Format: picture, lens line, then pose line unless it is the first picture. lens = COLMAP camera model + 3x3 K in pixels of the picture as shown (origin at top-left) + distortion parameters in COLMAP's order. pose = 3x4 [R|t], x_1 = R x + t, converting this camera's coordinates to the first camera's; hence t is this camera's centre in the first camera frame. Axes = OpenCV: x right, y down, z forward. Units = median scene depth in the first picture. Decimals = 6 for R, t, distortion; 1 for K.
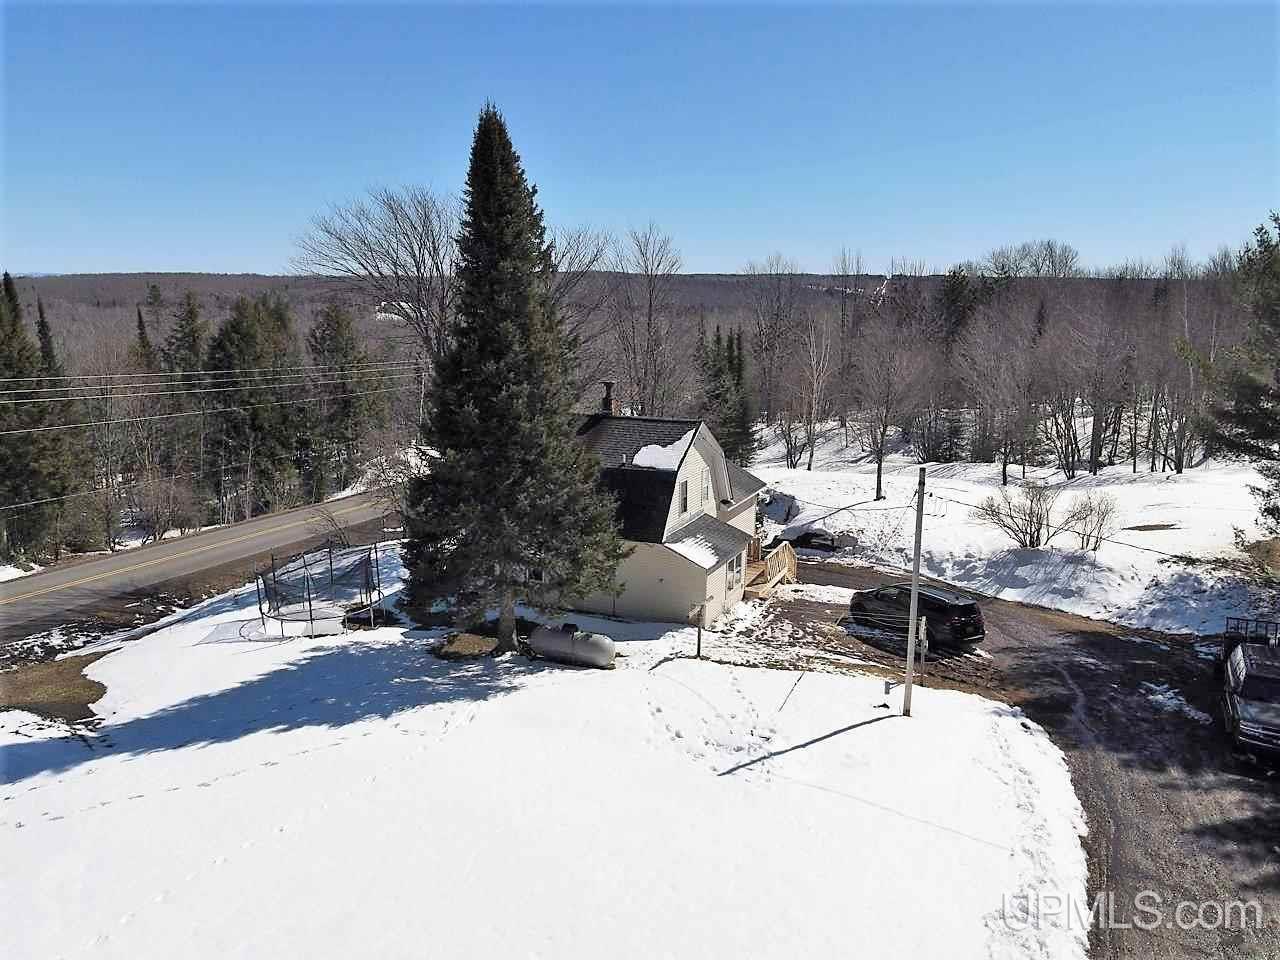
lens RADIAL K [[903.7, 0, 640.0], [0, 903.7, 480.0], [0, 0, 1]] dist [0.007343, 0.007293]
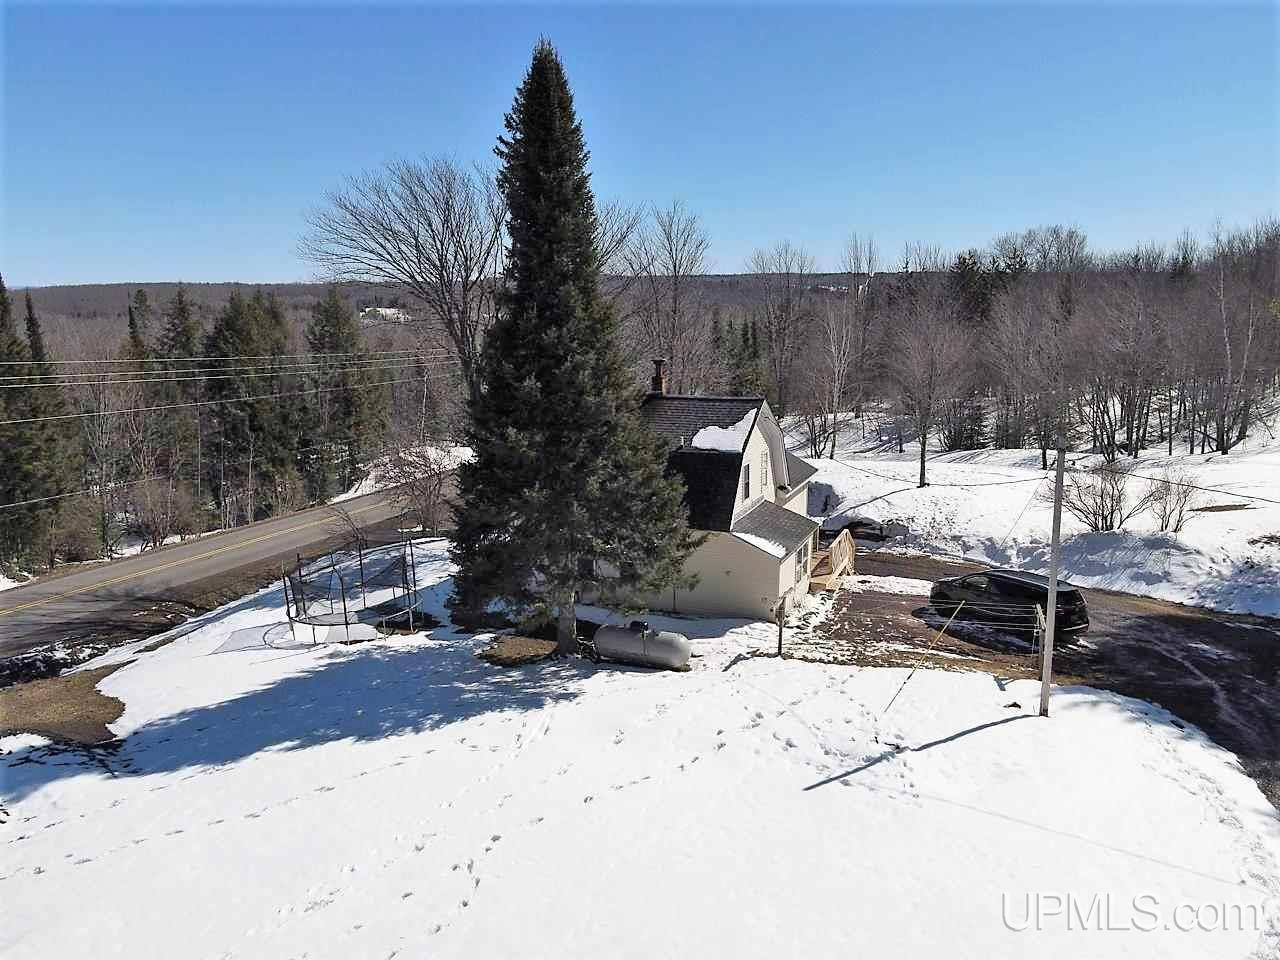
lens RADIAL K [[903.7, 0, 640.0], [0, 903.7, 480.0], [0, 0, 1]] dist [0.007343, 0.007293]
pose [[0.999702, -0.020468, 0.013283, -0.067376], [0.020492, 0.999789, -0.001626, 0.015259], [-0.013247, 0.001898, 0.999910, 0.077204]]
